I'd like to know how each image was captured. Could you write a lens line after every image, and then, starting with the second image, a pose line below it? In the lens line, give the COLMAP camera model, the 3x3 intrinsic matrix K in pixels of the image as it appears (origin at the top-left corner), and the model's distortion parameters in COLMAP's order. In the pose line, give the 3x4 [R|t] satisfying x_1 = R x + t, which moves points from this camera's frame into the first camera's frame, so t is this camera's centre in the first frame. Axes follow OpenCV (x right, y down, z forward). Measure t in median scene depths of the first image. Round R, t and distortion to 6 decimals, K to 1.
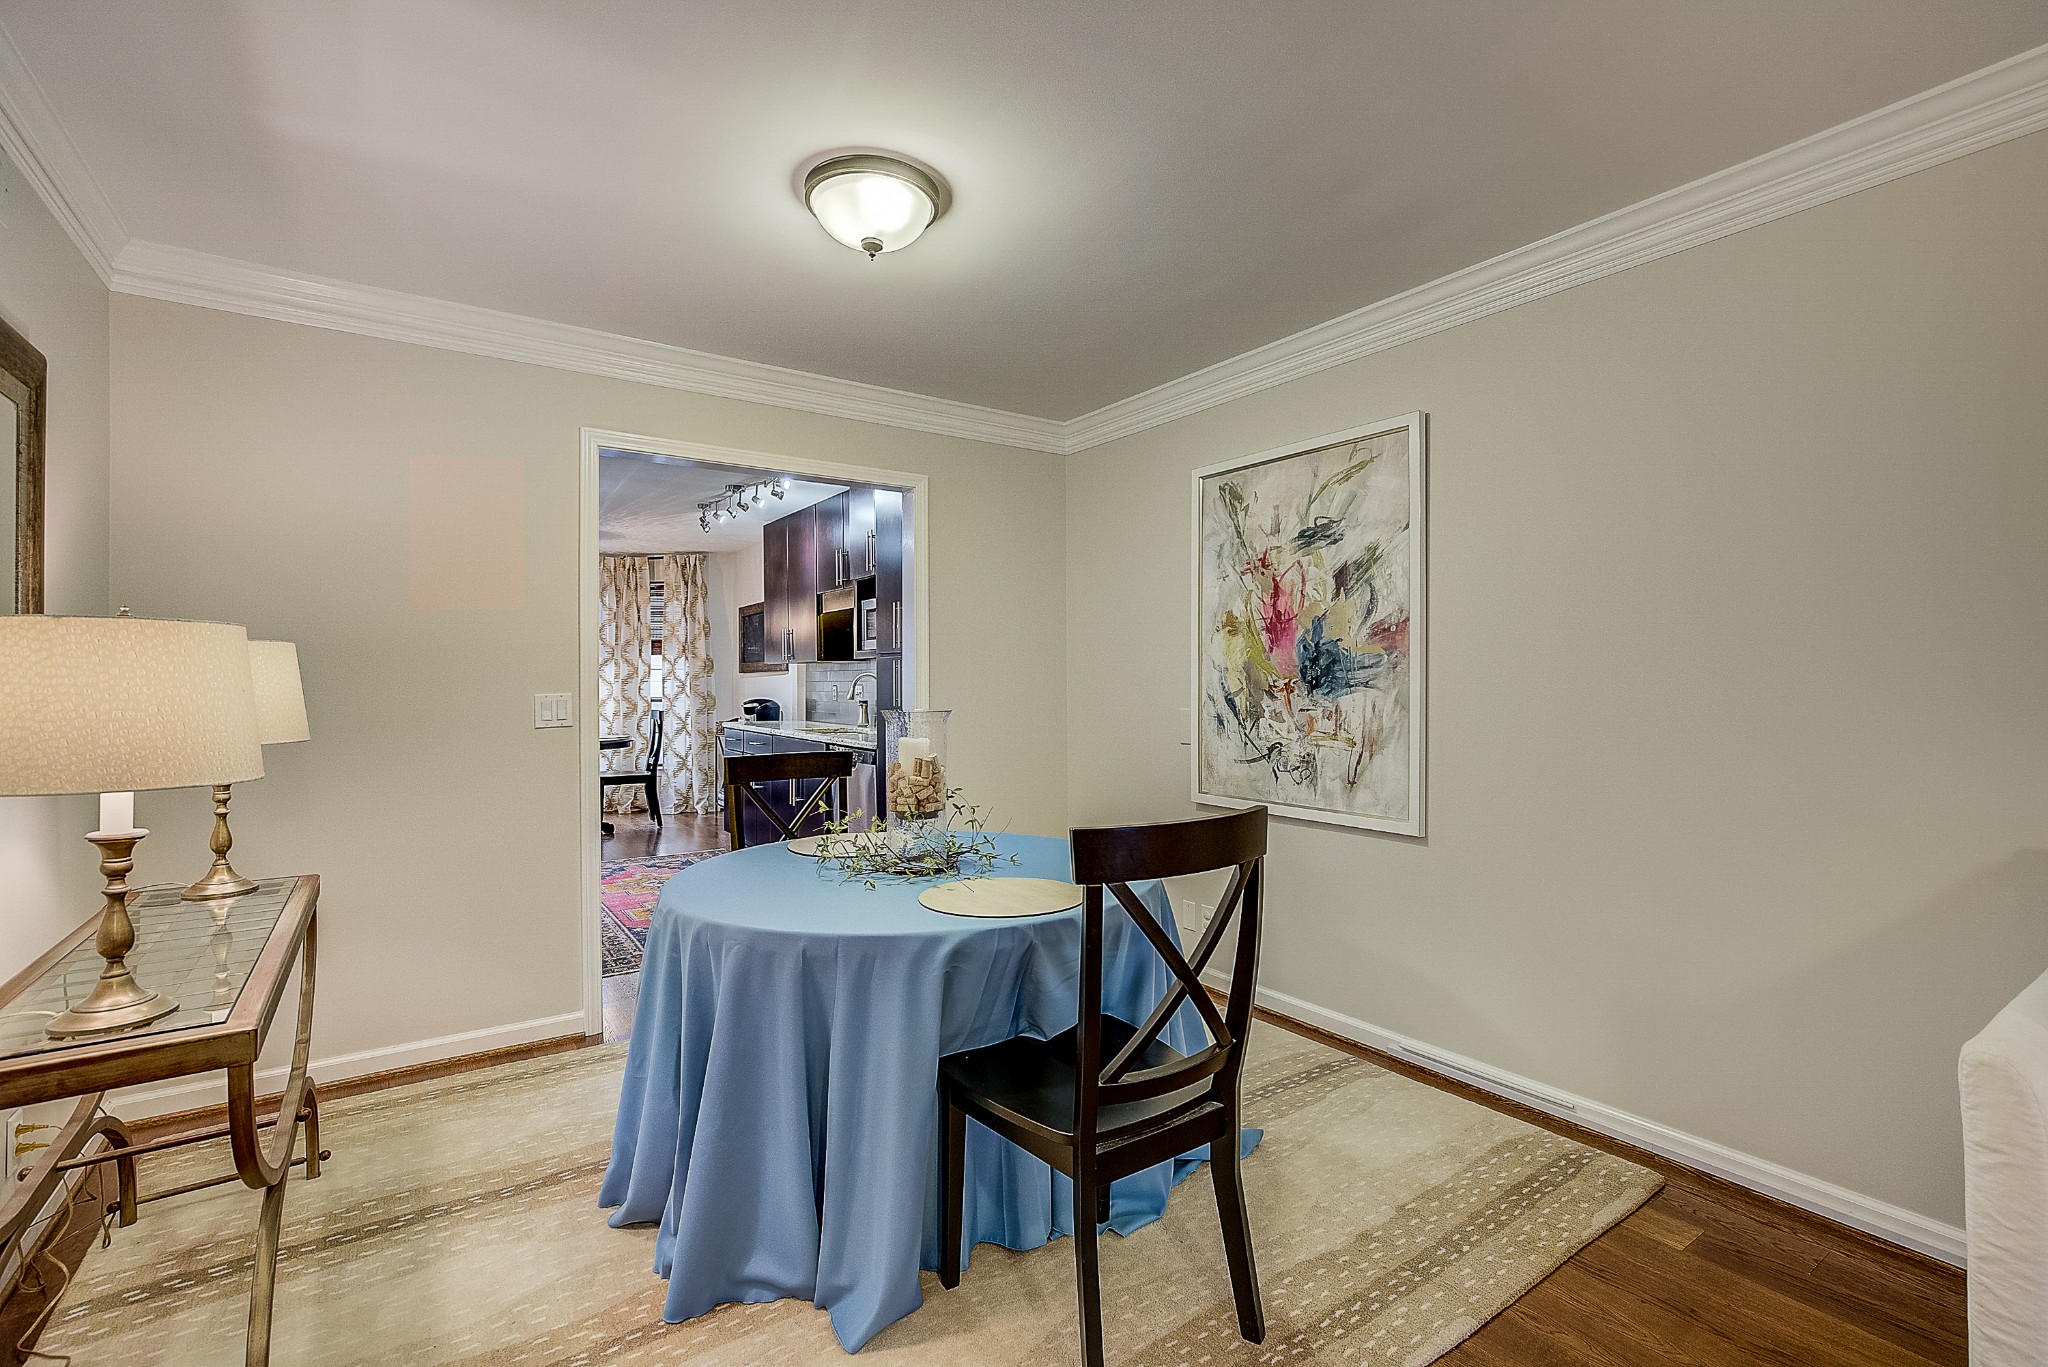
lens RADIAL K [[925.7, 0, 1044.5], [0, 925.7, 680.3], [0, 0, 1]] dist [-0.002422, 0.001423]
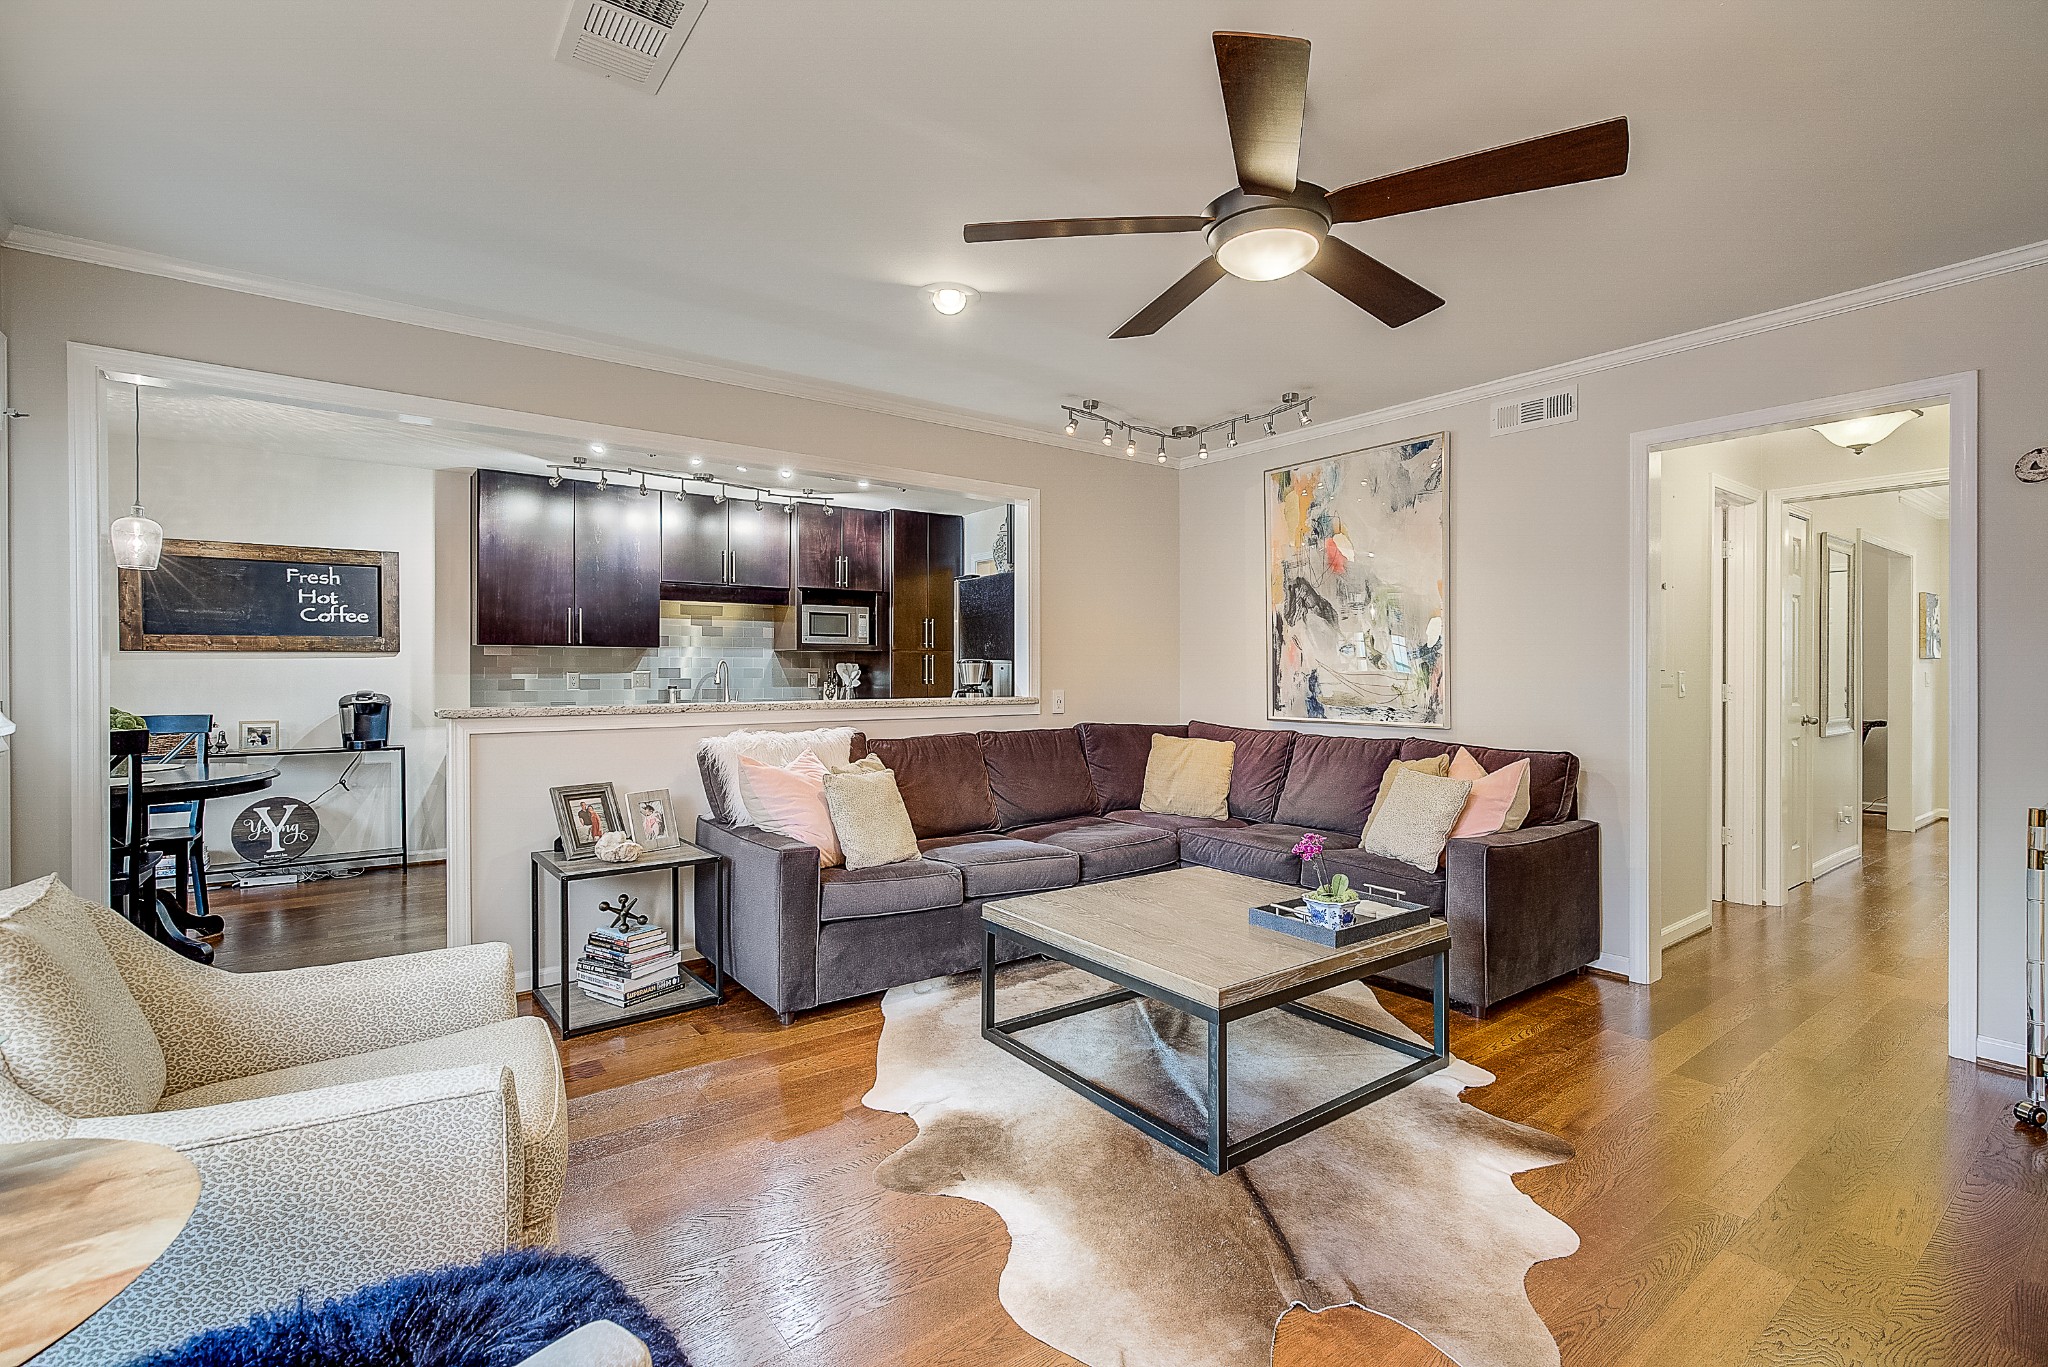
lens RADIAL K [[923.9, 0, 1024.0], [0, 923.9, 683.5], [0, 0, 1]] dist [-0.002370, -0.000128]
pose [[-0.027439, -0.006992, 0.999599, -0.907602], [-0.004594, 0.999966, 0.006869, 0.006507], [-0.999613, -0.004403, -0.027470, 0.458615]]
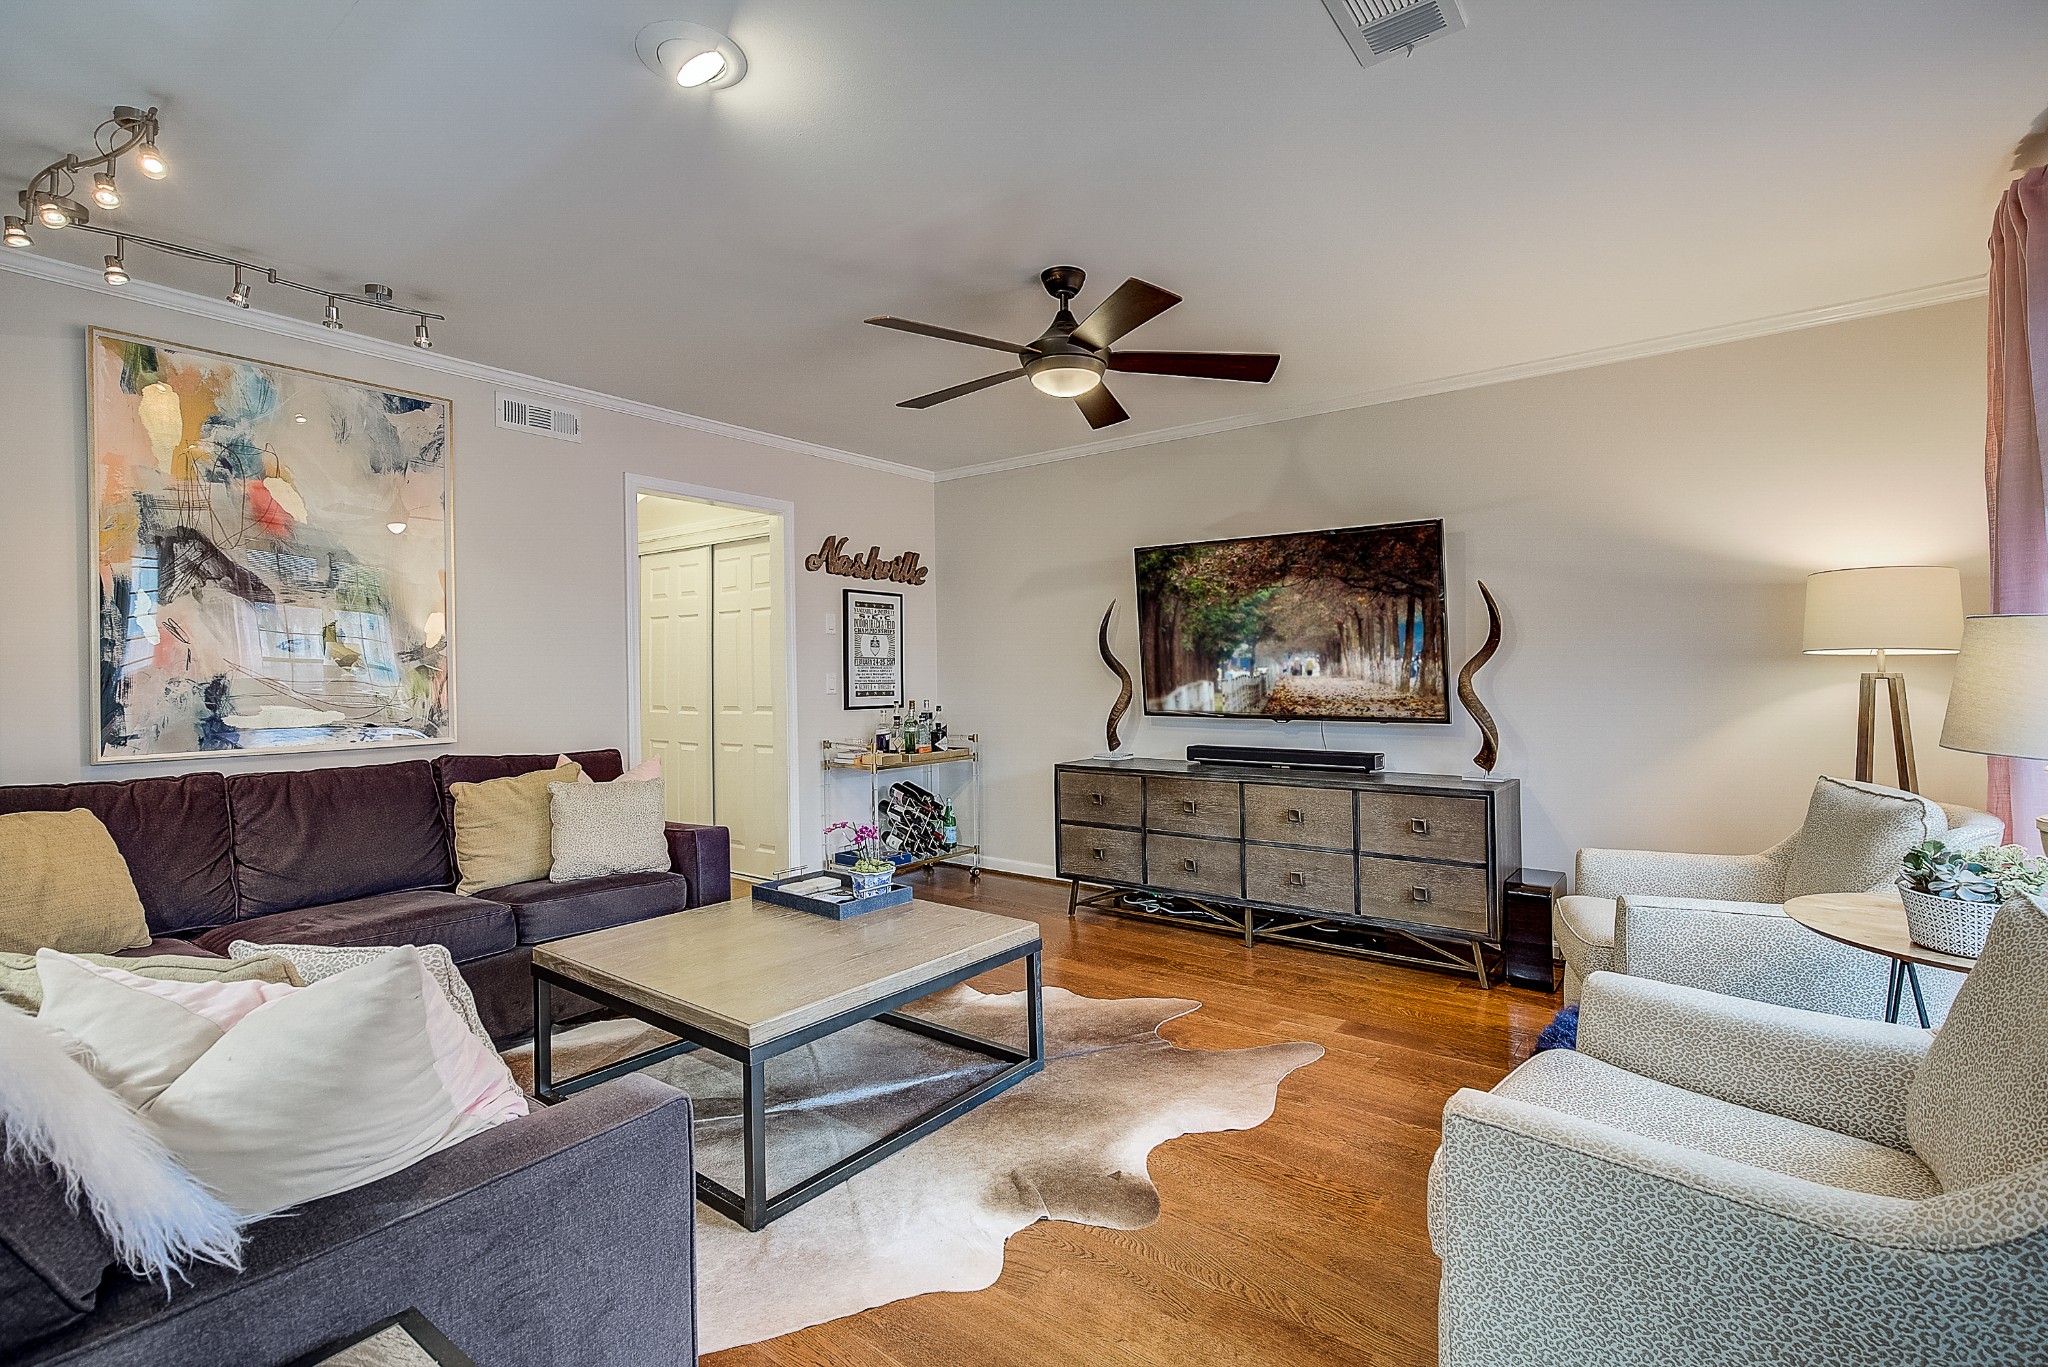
lens RADIAL K [[936.2, 0, 1060.2], [0, 936.2, 668.4], [0, 0, 1]] dist [-0.000139, 0.000059]
pose [[-0.948199, 0.008064, -0.317574, -0.562060], [0.012241, 0.999863, -0.011160, 0.006570], [0.317440, -0.014469, -0.948168, 0.709669]]
